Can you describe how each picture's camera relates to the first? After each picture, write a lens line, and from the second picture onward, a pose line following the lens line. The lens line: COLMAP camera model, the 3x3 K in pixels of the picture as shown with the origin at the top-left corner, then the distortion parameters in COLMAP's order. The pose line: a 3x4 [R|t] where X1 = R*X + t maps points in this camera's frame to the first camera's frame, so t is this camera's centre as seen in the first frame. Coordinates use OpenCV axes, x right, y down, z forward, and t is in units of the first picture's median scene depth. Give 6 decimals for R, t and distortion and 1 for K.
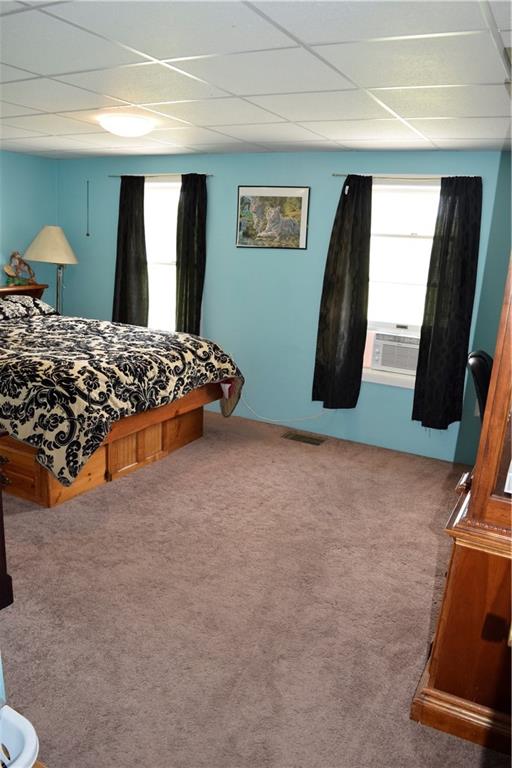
lens RADIAL K [[605.6, 0, 255.1], [0, 605.6, 380.2], [0, 0, 1]] dist [-0.094286, 0.021948]
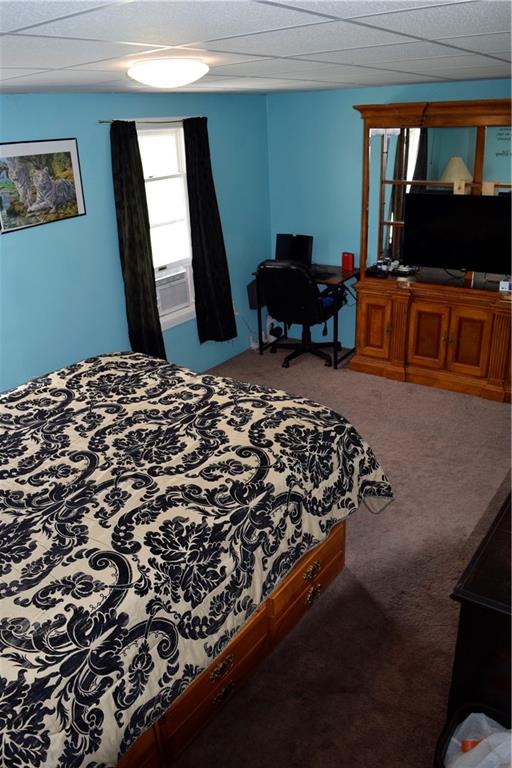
lens RADIAL K [[605.6, 0, 256.8], [0, 605.6, 388.9], [0, 0, 1]] dist [-0.094286, 0.021948]
pose [[0.128031, -0.452158, 0.882701, -0.811928], [0.281098, 0.870073, 0.404917, -0.309437], [-0.951100, 0.196284, 0.238497, 0.704374]]
